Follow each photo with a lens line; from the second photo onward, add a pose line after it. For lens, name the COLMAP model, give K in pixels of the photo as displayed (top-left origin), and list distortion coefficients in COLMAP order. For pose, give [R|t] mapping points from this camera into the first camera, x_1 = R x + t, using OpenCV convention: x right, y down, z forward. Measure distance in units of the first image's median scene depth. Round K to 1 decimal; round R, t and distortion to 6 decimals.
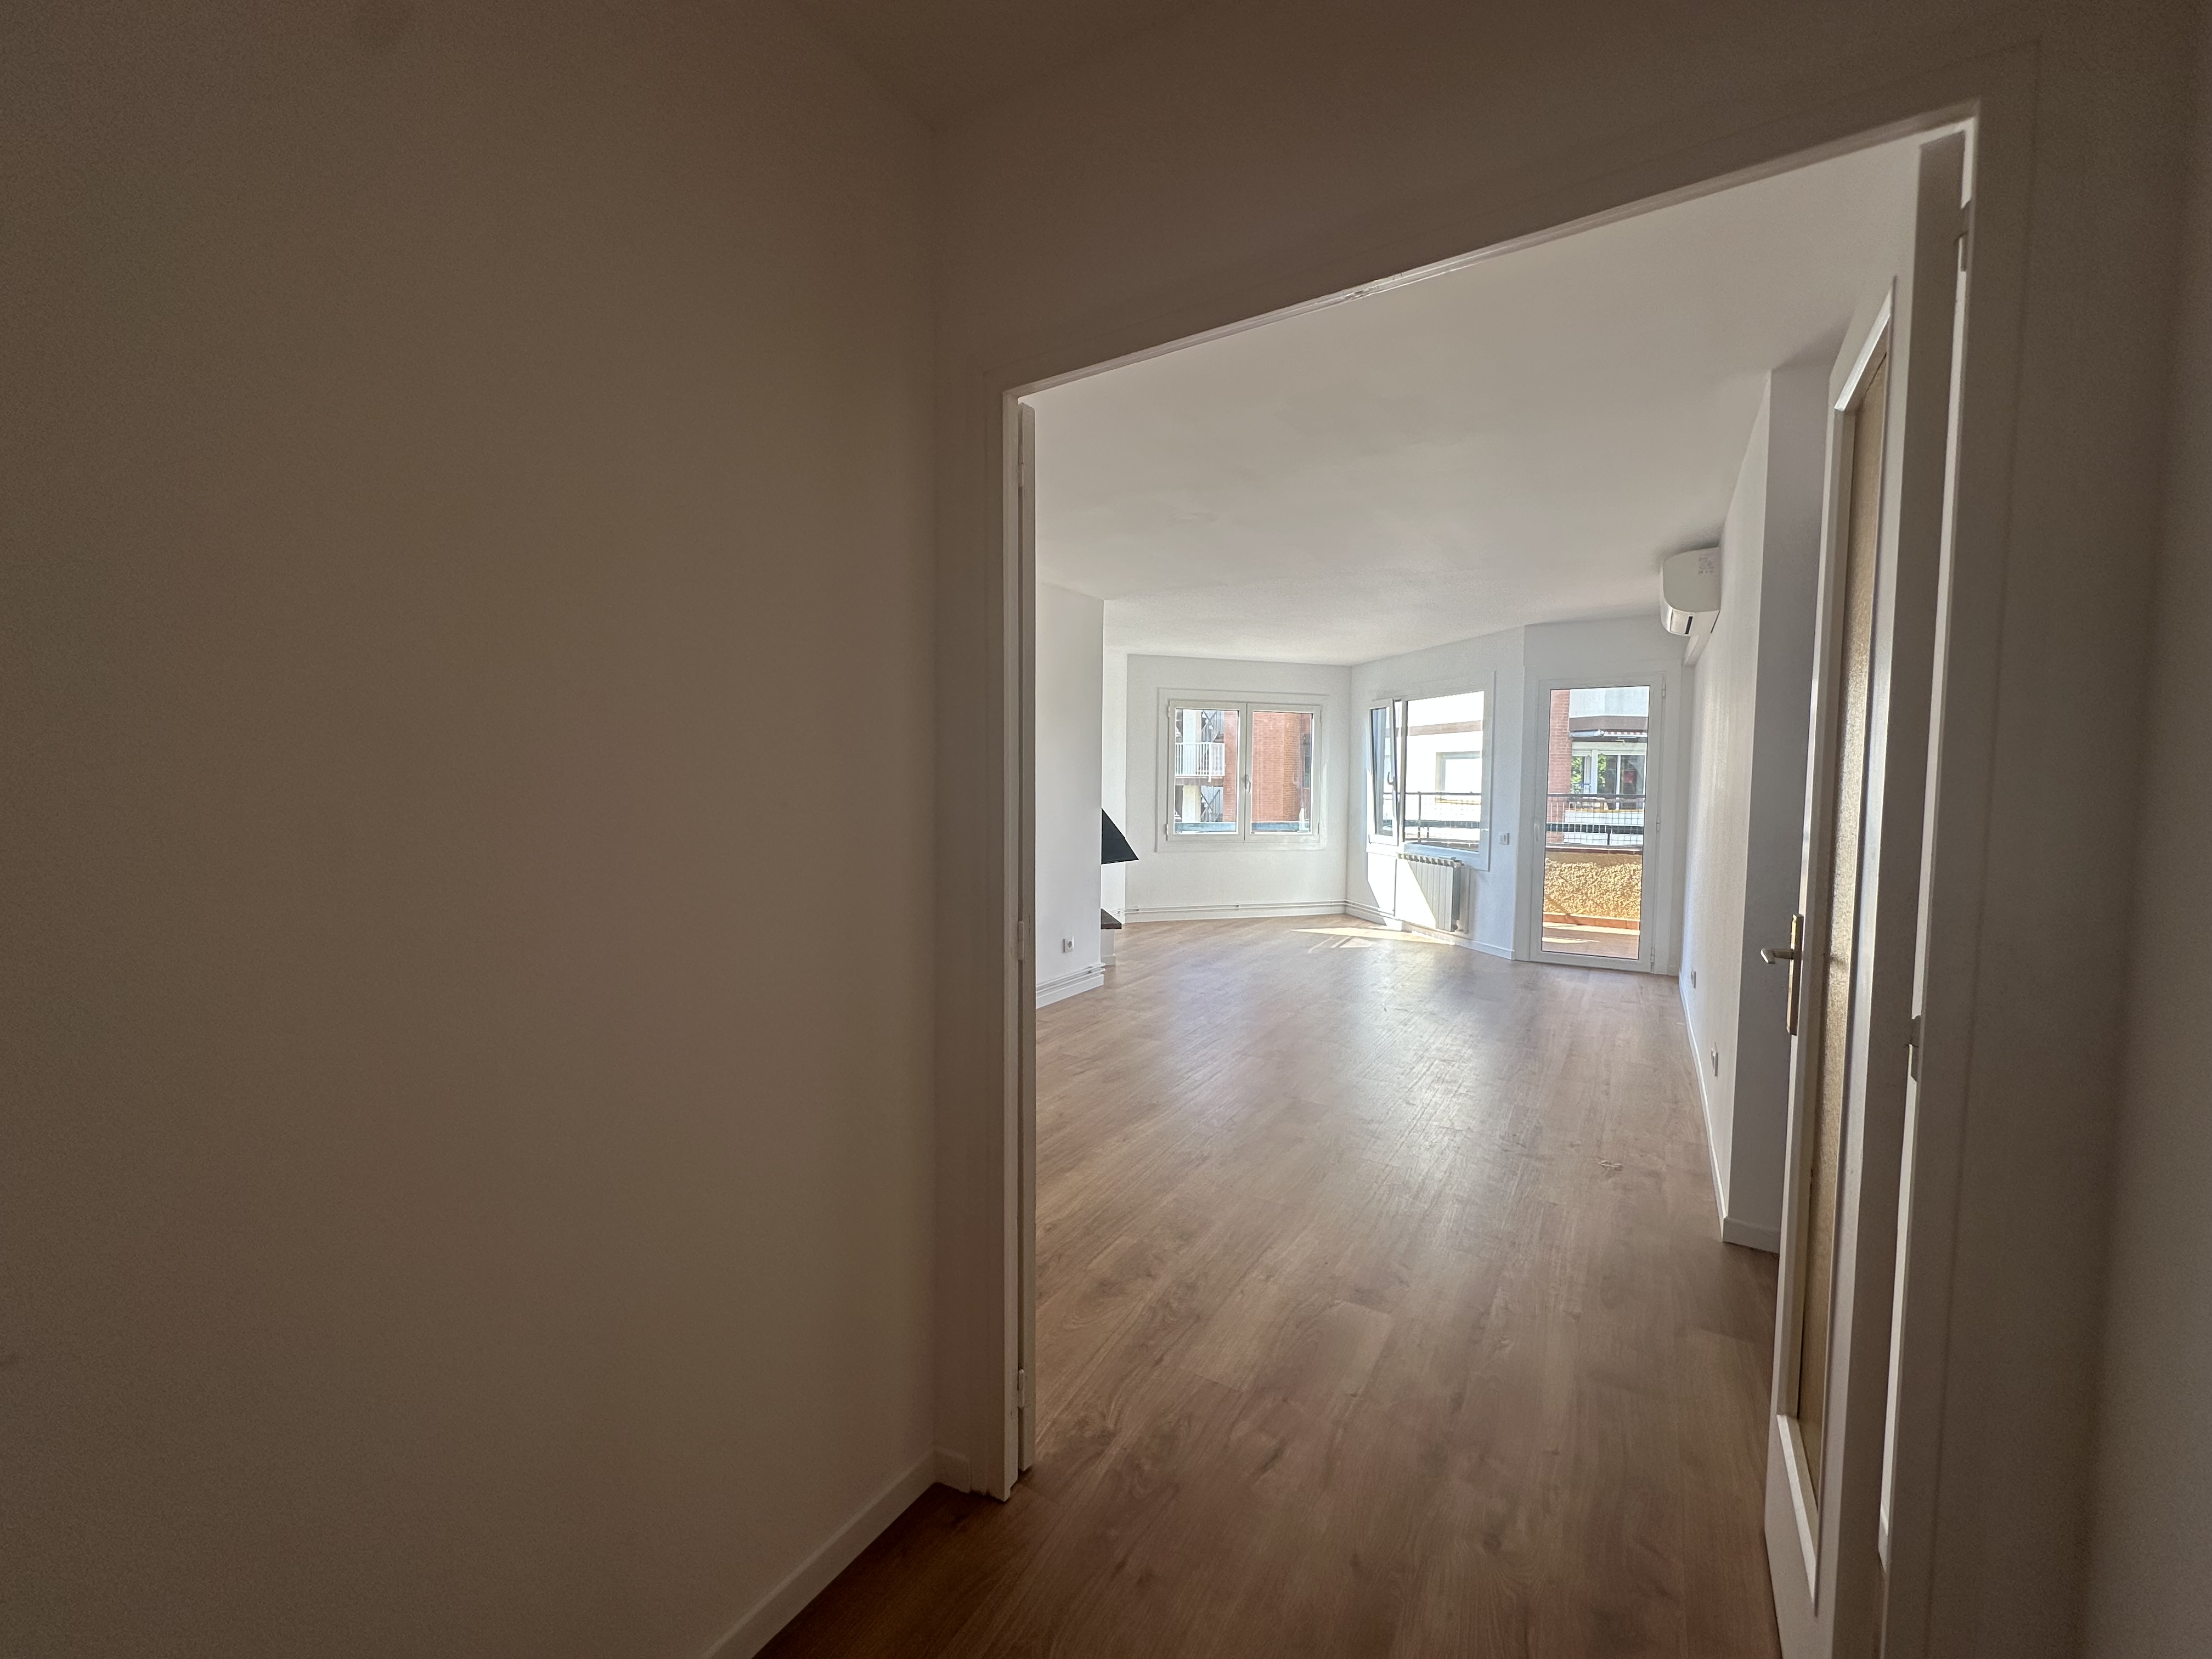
lens RADIAL K [[880.4, 0, 1105.3], [0, 880.4, 825.6], [0, 0, 1]] dist [-0.004187, 0.000883]
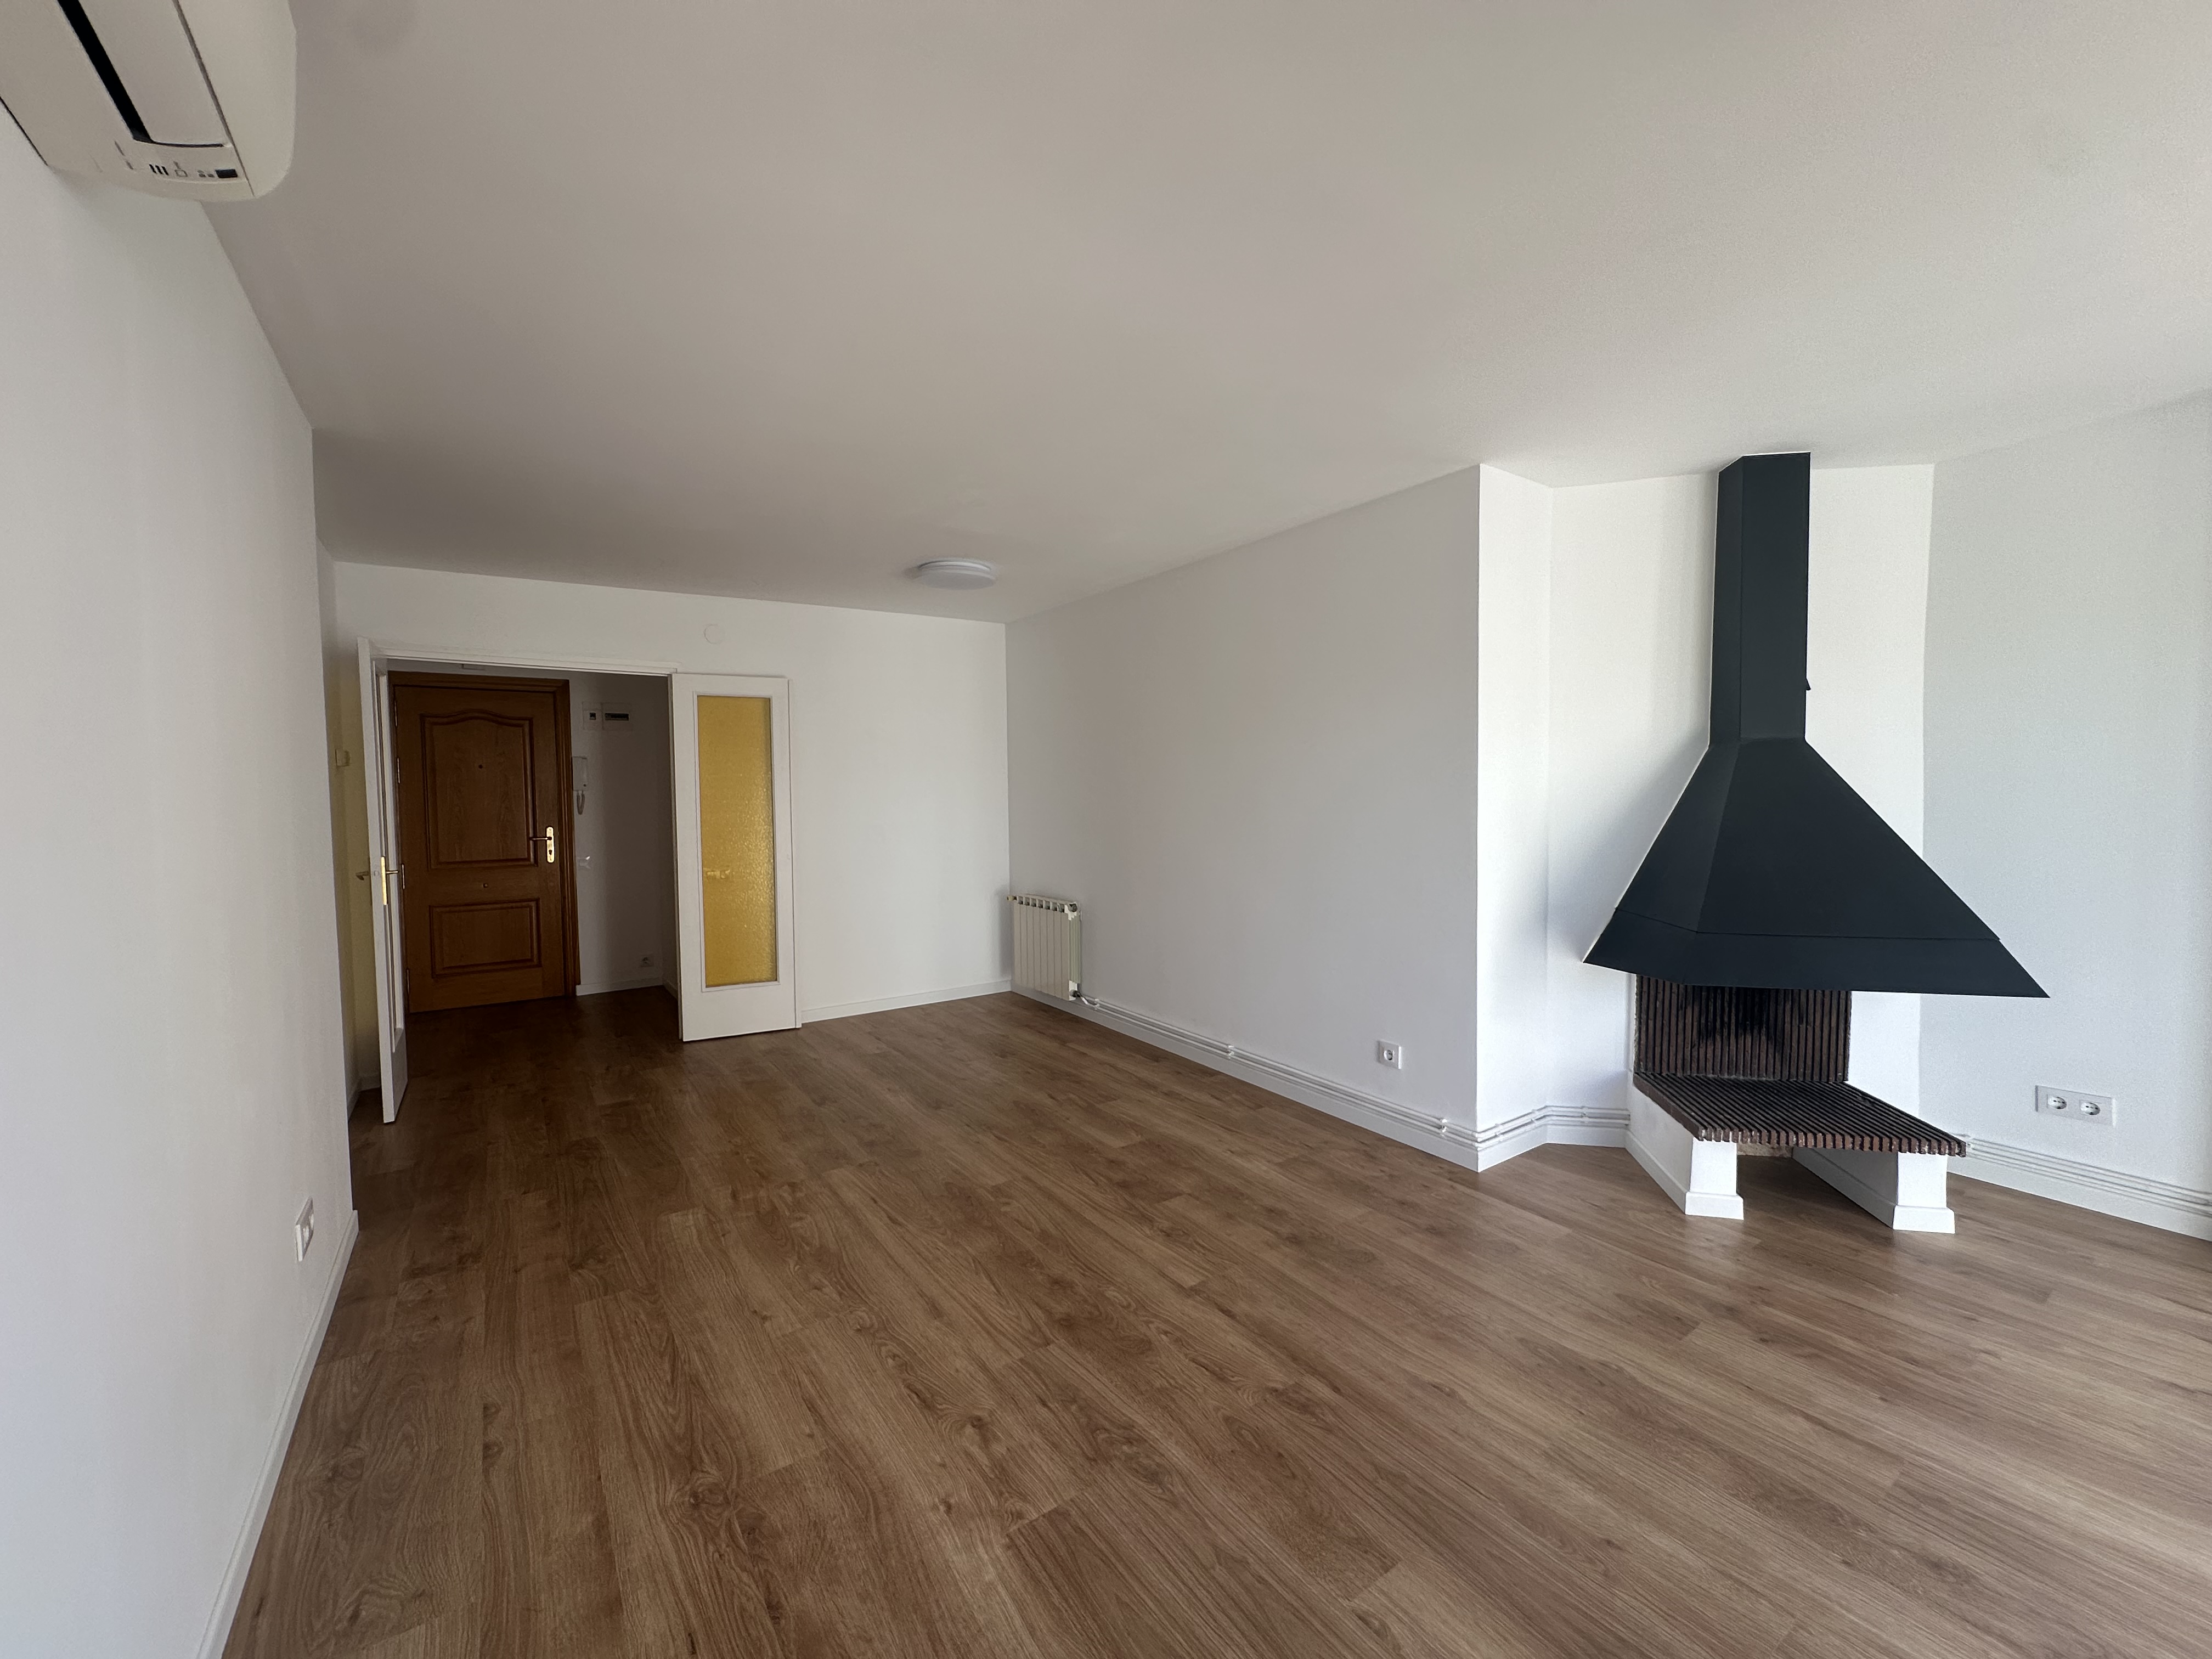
lens RADIAL K [[880.4, 0, 1105.3], [0, 880.4, 825.6], [0, 0, 1]] dist [-0.004187, 0.000883]
pose [[-0.398529, 0.033119, -0.916558, 0.399386], [-0.039860, 0.997778, 0.053385, -0.035849], [0.916289, 0.057810, -0.396323, 0.682934]]
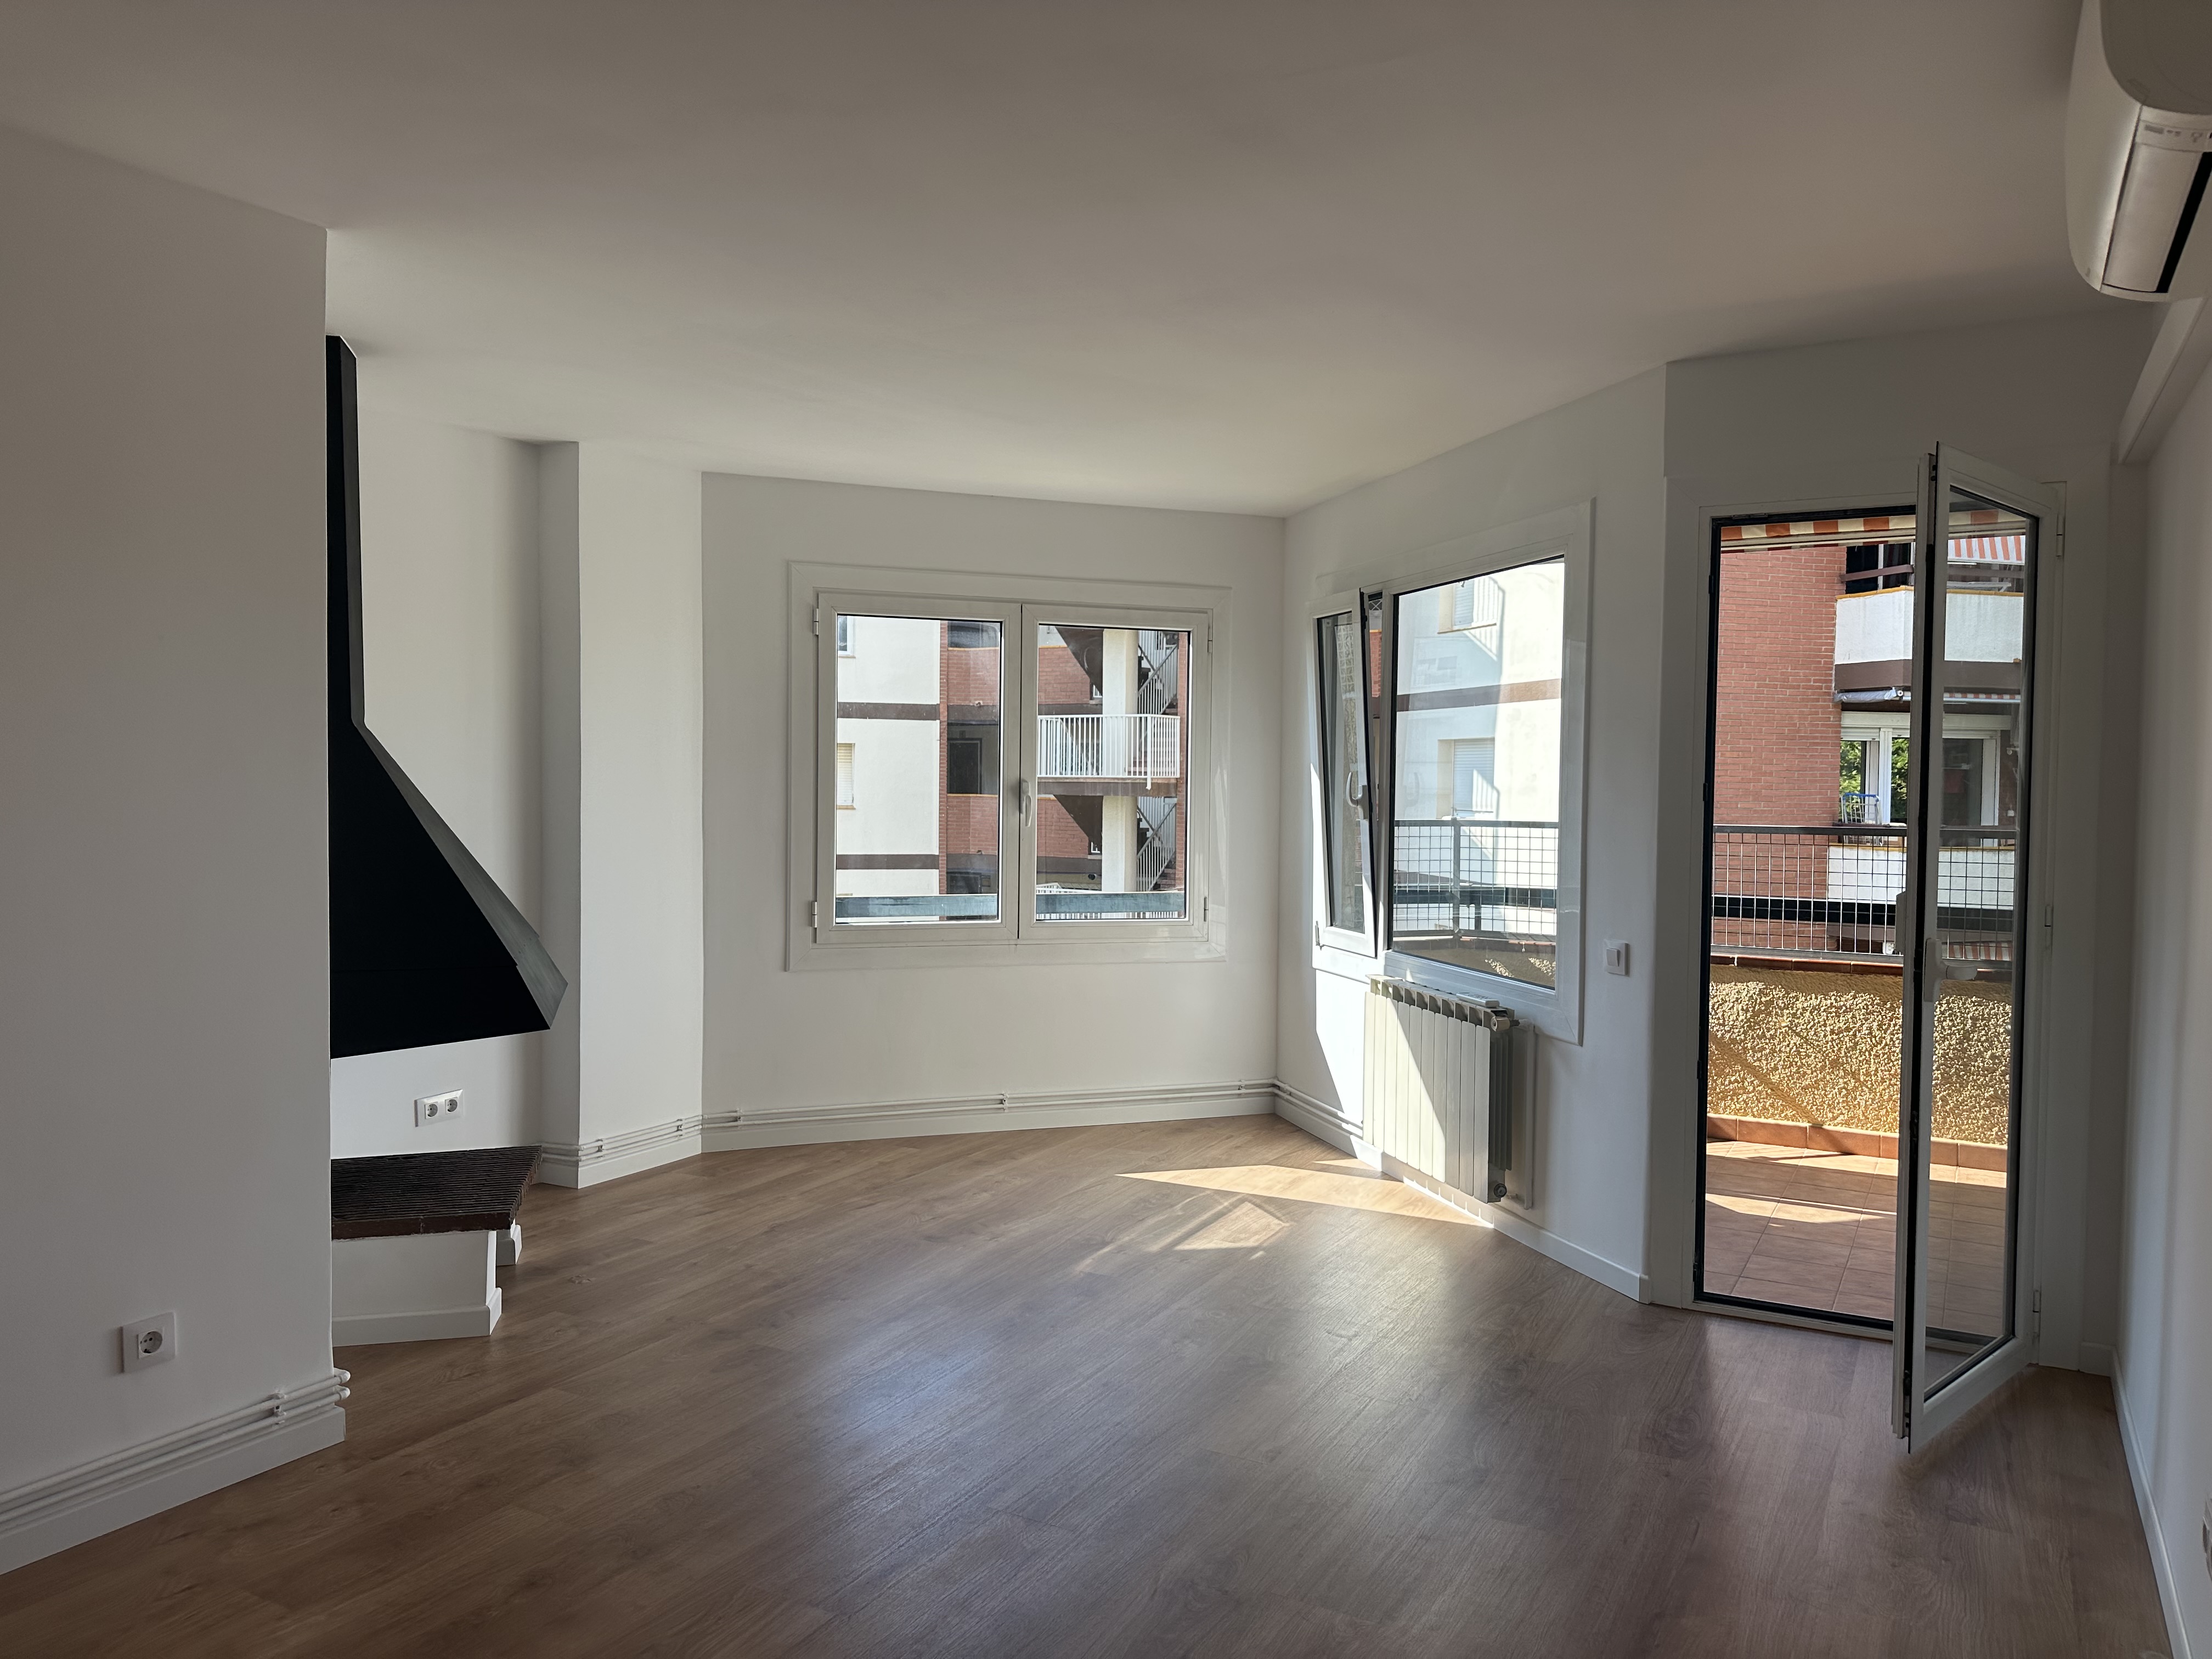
lens RADIAL K [[1576.8, 0, 1072.1], [0, 1576.8, 823.2], [0, 0, 1]] dist [0.053924, 0.000699]
pose [[0.999420, 0.000929, 0.034046, 0.163779], [-0.000001, 0.999629, -0.027245, -0.017093], [-0.034058, 0.027230, 0.999049, 0.277809]]
